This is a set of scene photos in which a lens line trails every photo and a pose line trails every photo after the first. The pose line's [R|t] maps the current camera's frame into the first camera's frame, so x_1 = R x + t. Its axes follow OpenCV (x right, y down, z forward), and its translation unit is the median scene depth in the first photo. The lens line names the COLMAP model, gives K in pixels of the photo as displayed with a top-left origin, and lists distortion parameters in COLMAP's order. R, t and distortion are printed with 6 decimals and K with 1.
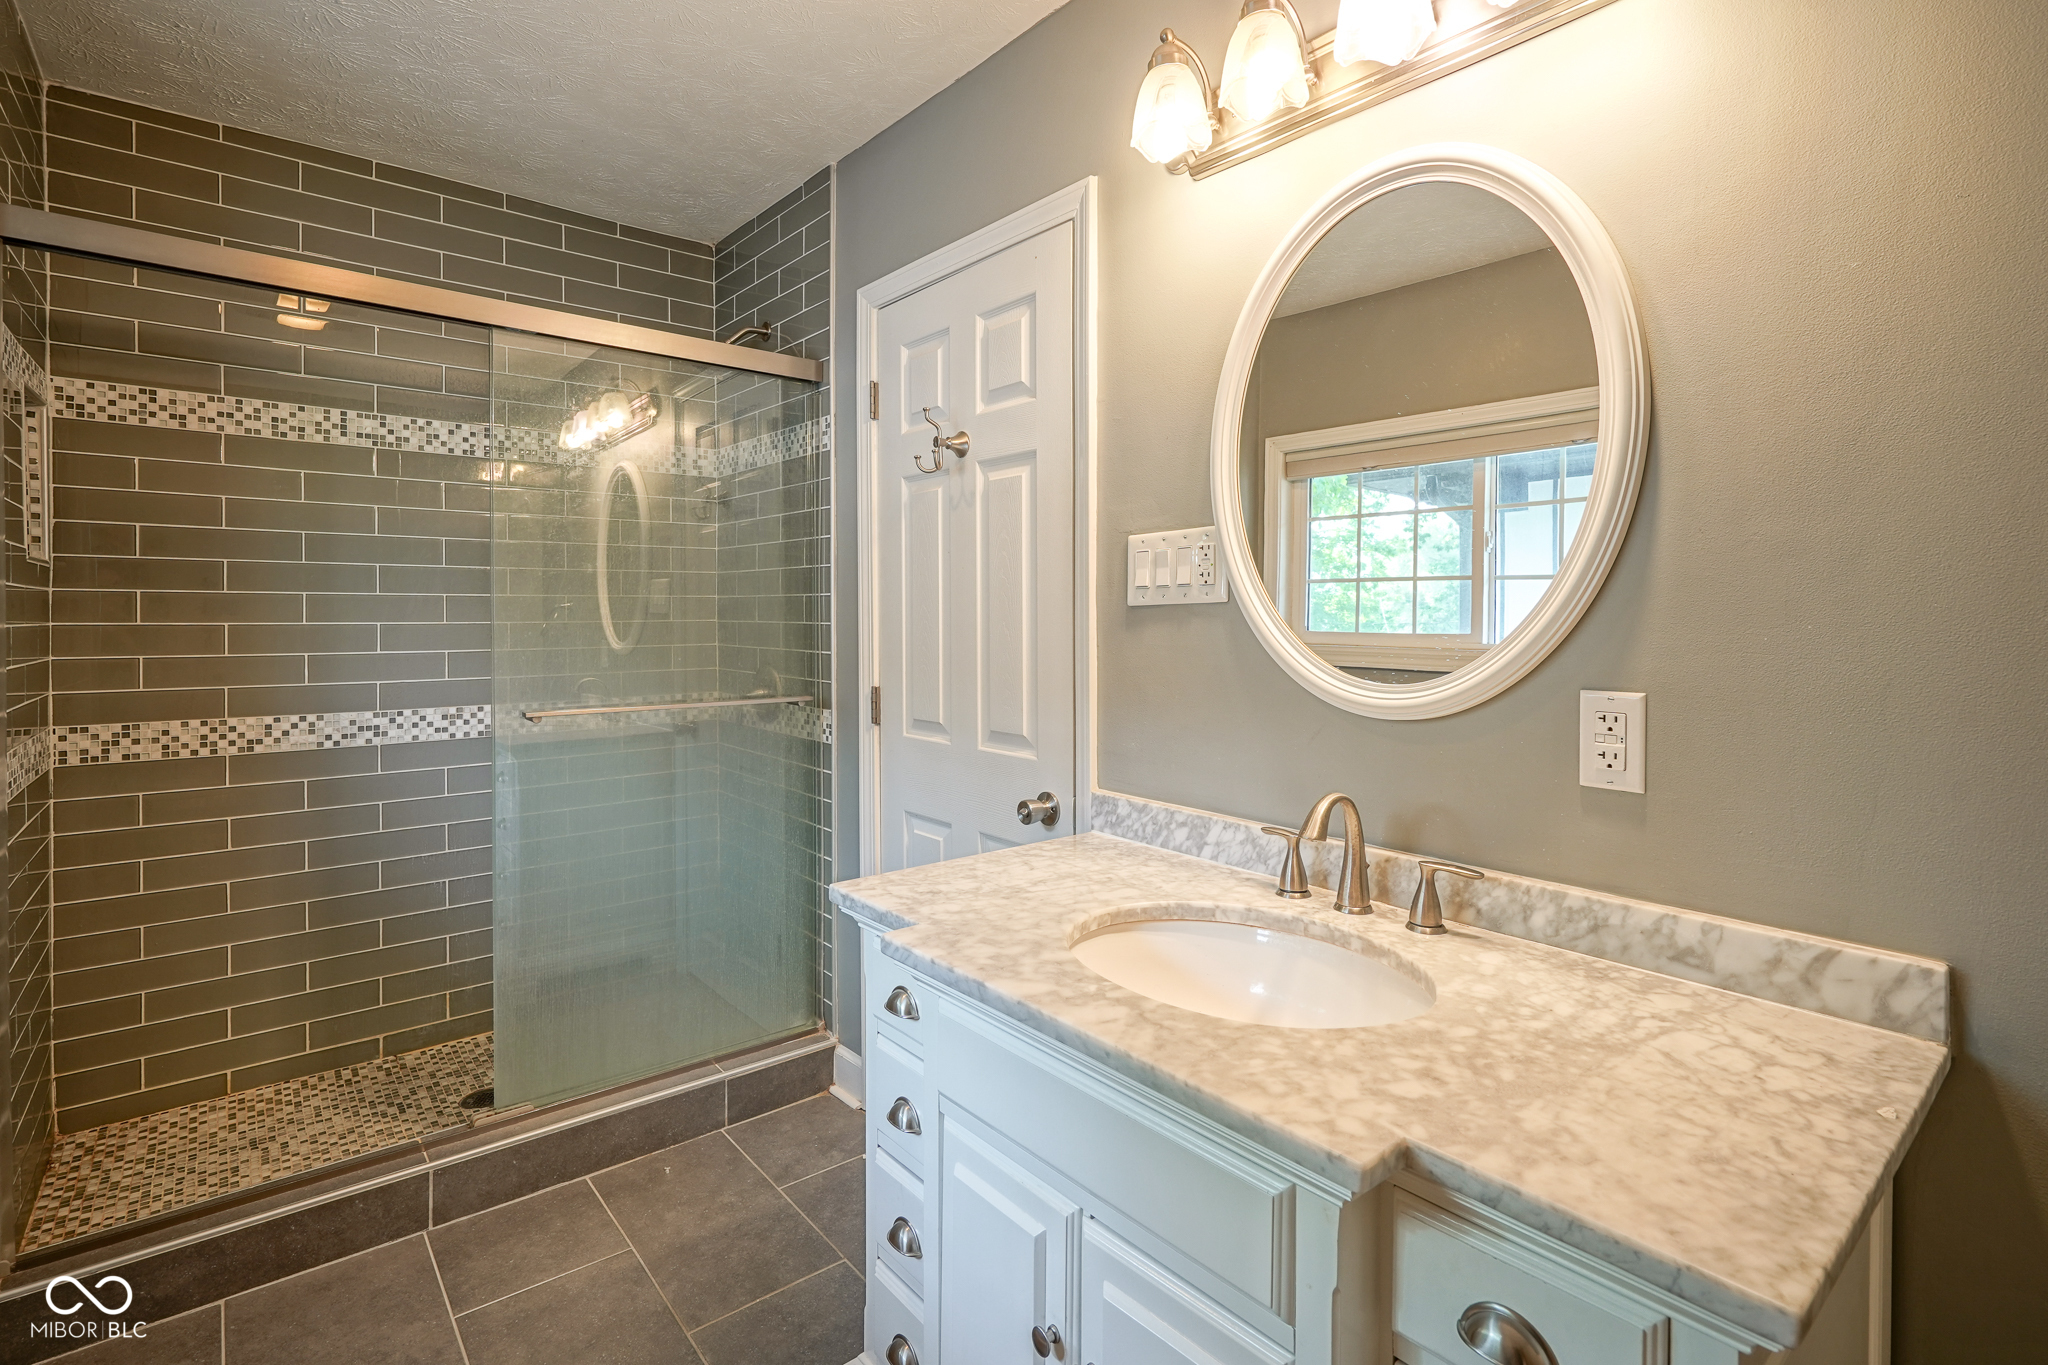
lens RADIAL K [[938.6, 0, 1001.6], [0, 938.6, 623.8], [0, 0, 1]] dist [-0.004834, 0.002378]
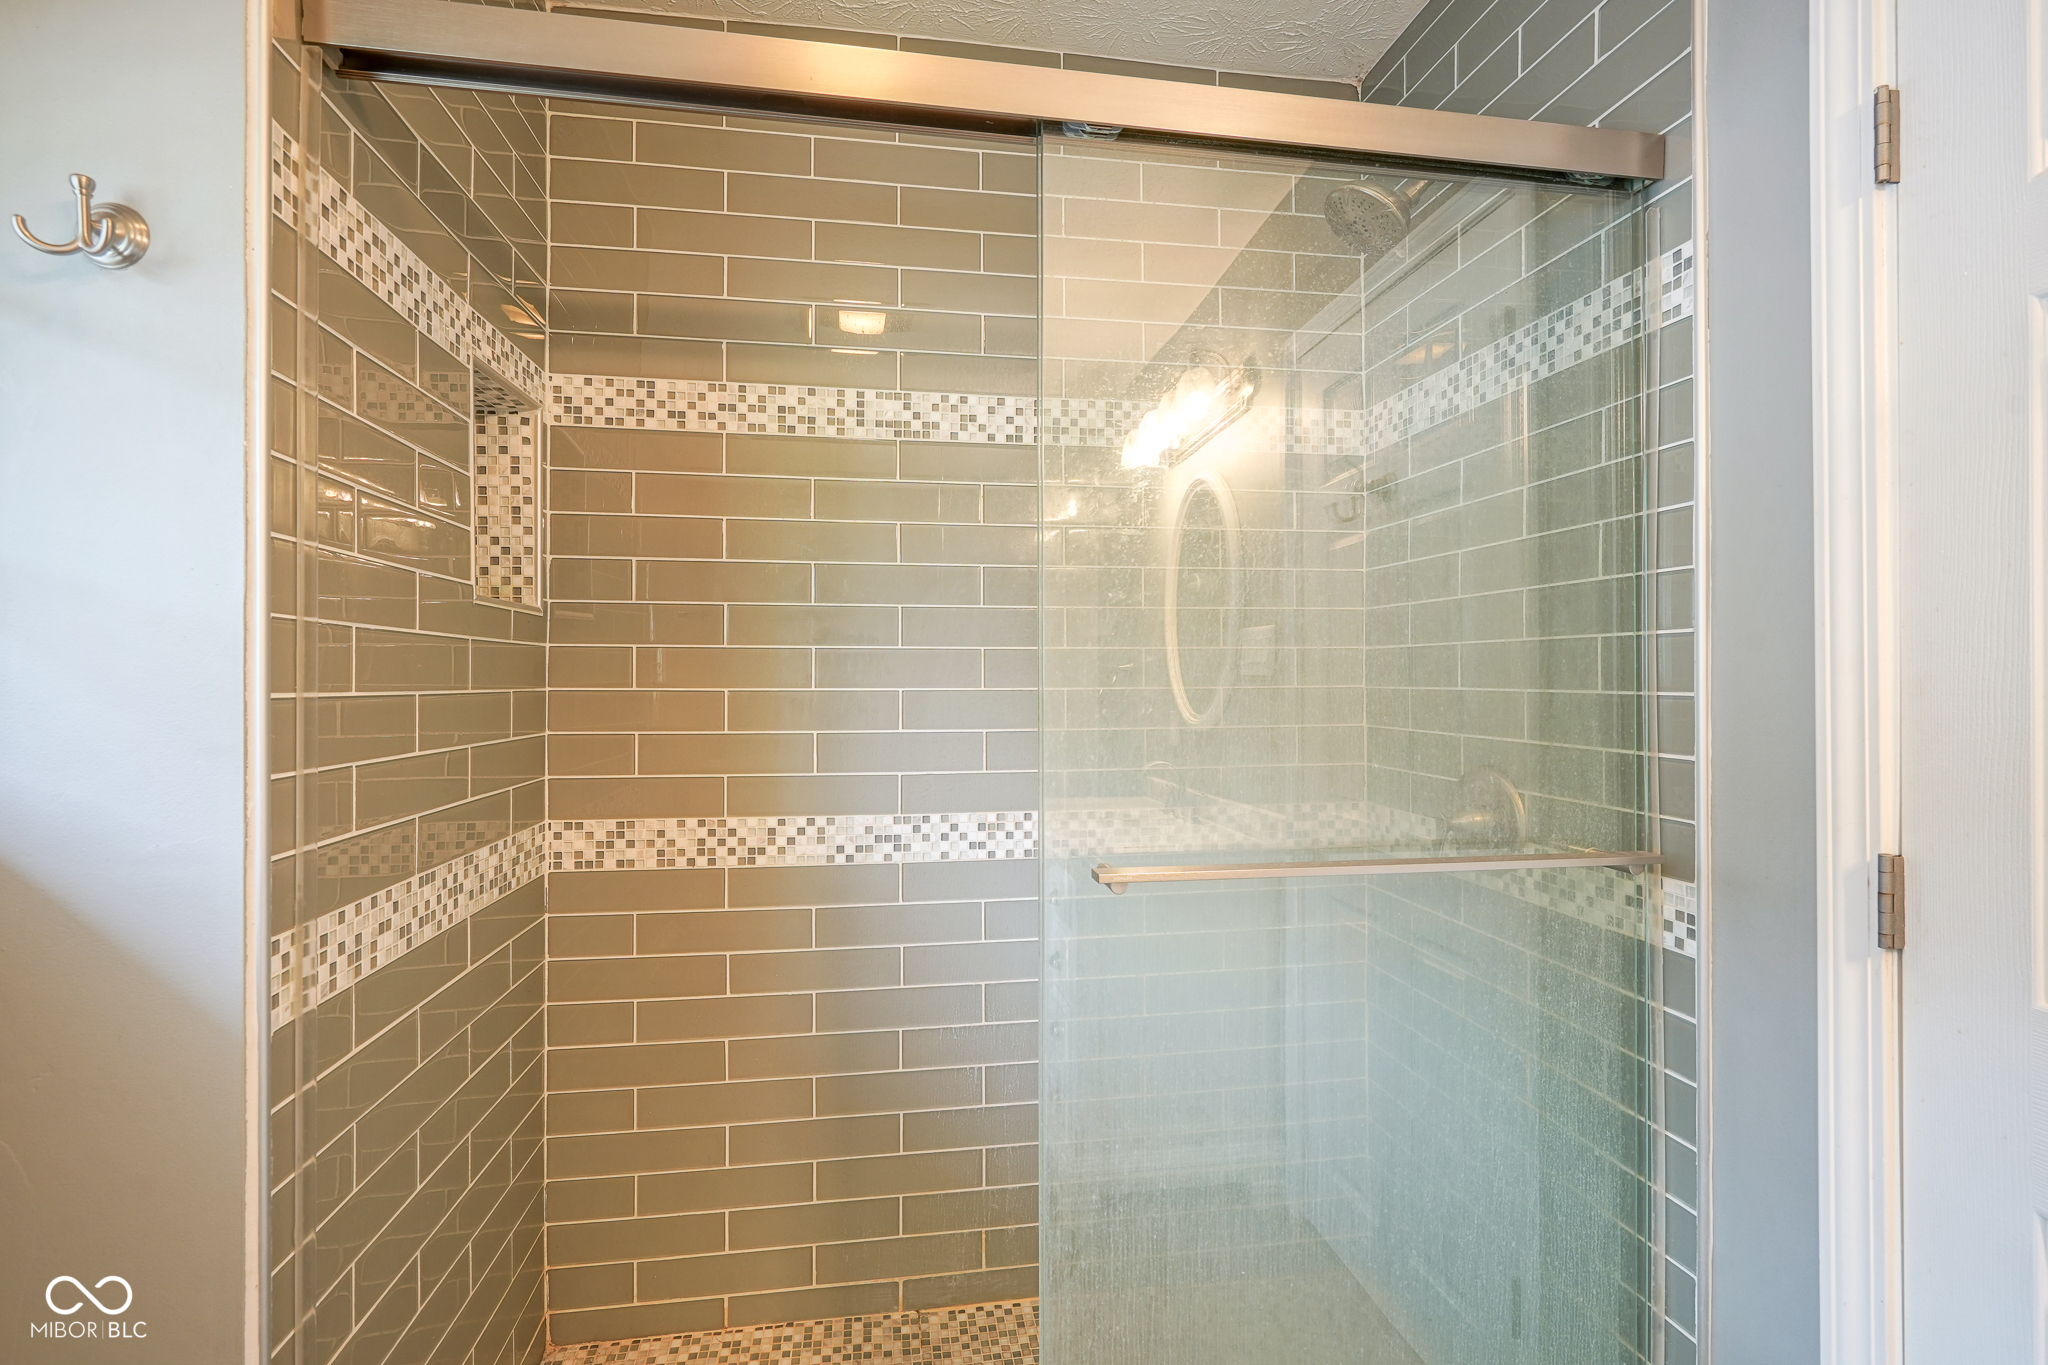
lens RADIAL K [[938.6, 0, 1021.9], [0, 938.6, 681.7], [0, 0, 1]] dist [-0.004834, 0.002378]
pose [[0.865185, 0.000034, -0.501453, -0.225367], [-0.004345, 0.999963, -0.007429, -0.001461], [0.501434, 0.008606, 0.865153, 0.421373]]
